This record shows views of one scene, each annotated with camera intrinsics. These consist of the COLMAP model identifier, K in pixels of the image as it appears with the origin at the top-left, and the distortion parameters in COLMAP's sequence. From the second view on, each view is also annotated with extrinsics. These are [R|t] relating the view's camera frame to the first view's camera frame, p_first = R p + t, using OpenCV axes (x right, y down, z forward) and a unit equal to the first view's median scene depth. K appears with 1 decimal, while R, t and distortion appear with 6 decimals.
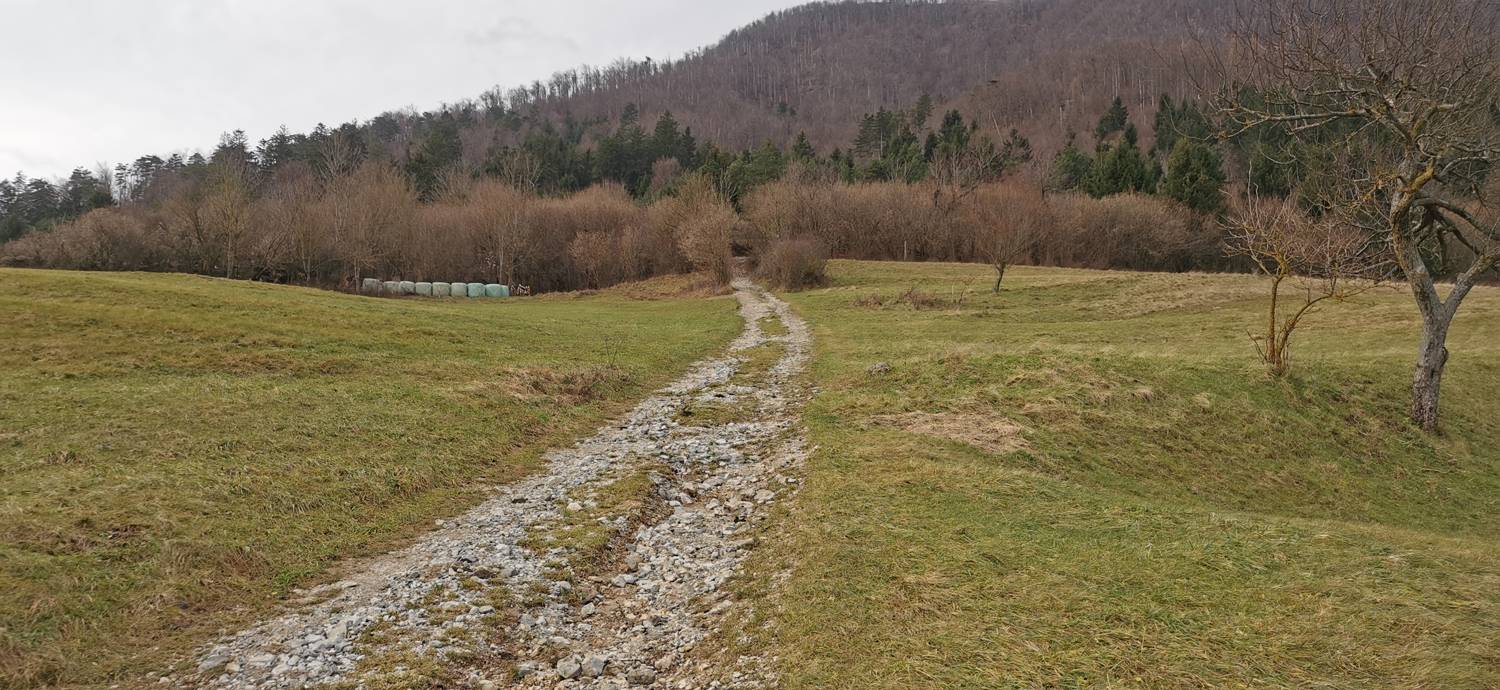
lens RADIAL K [[1179.0, 0, 750.9], [0, 1179.0, 347.7], [0, 0, 1]] dist [0.070199, -0.034802]
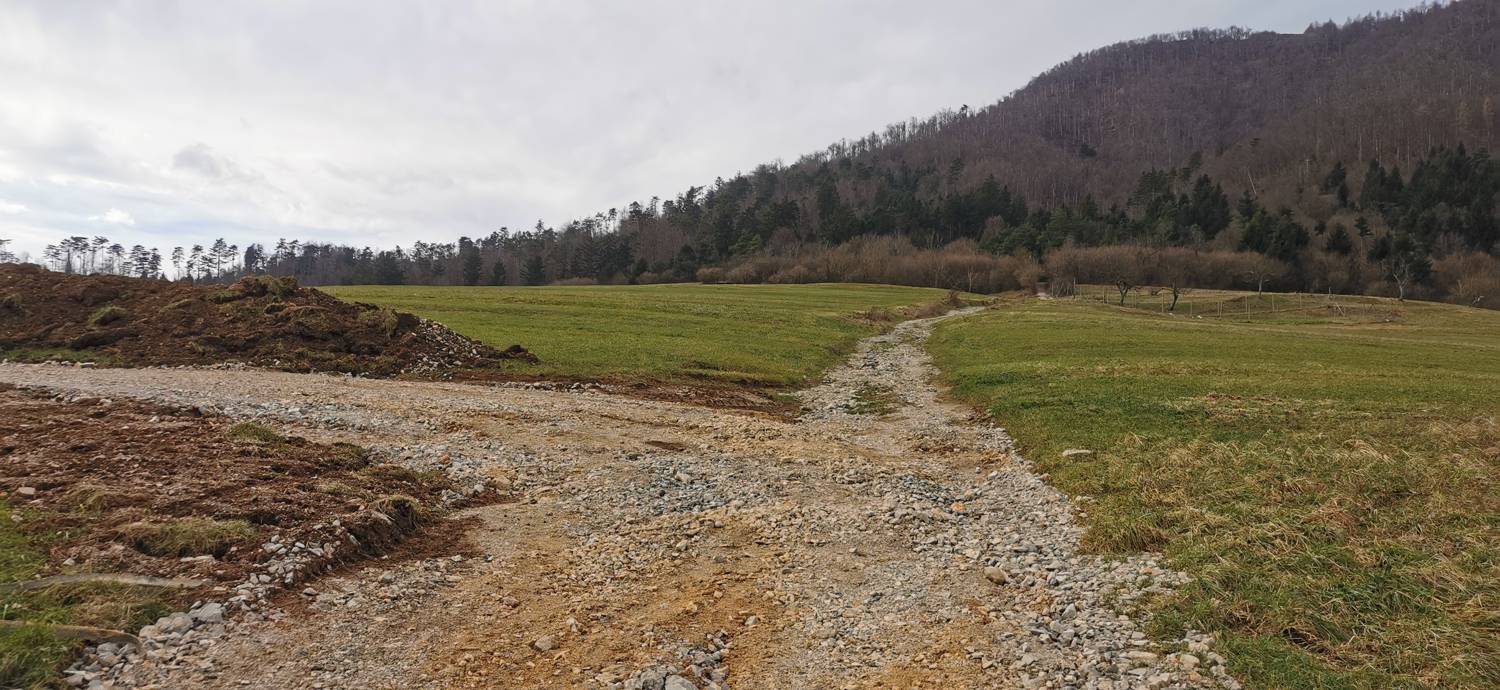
lens RADIAL K [[1179.0, 0, 758.0], [0, 1179.0, 351.8], [0, 0, 1]] dist [0.070199, -0.034802]
pose [[0.969847, 0.017129, -0.243113, 0.002706], [-0.020043, 0.999754, -0.009520, 0.013260], [0.242891, 0.014106, 0.969951, -0.201498]]
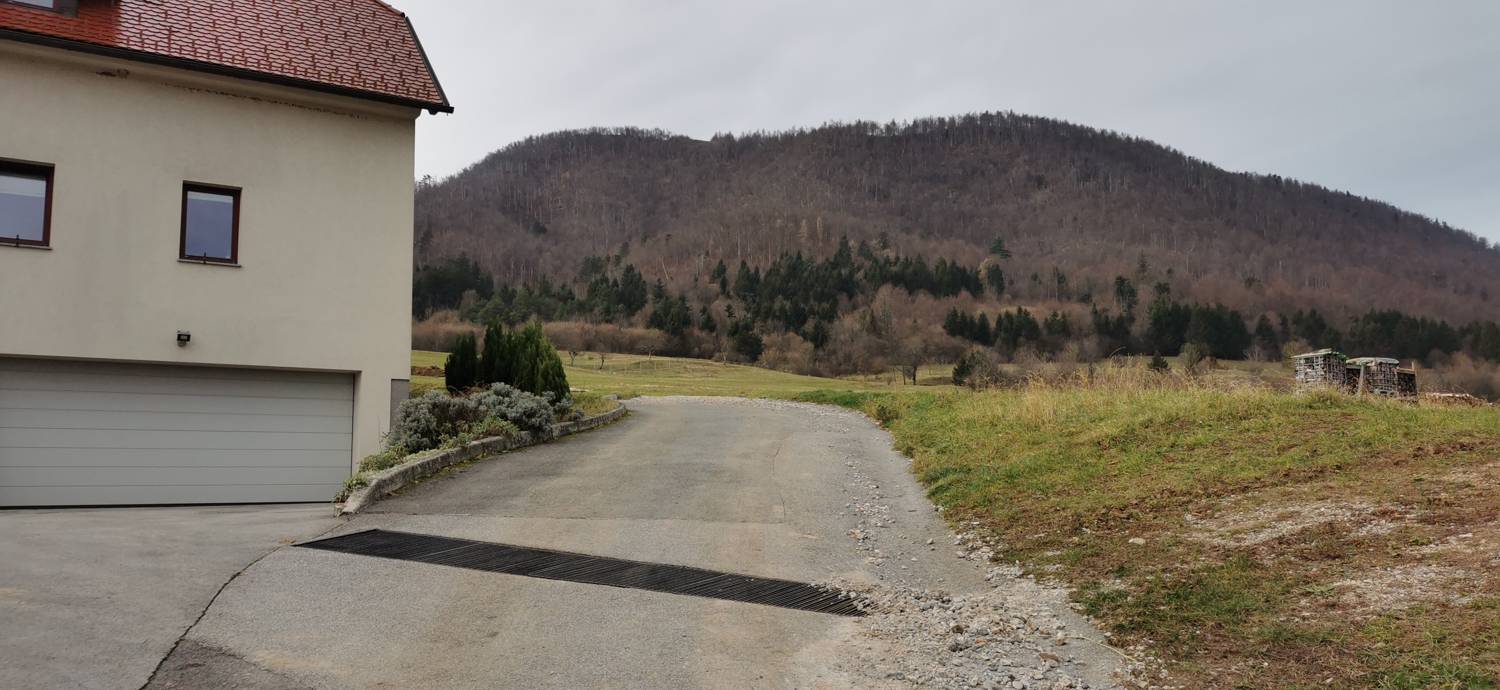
lens RADIAL K [[1179.0, 0, 746.7], [0, 1179.0, 339.7], [0, 0, 1]] dist [0.070199, -0.034802]
pose [[0.979548, 0.022096, 0.199992, -0.004975], [-0.007713, 0.997345, -0.072413, 0.018698], [-0.201061, 0.069389, 0.977118, -0.330684]]
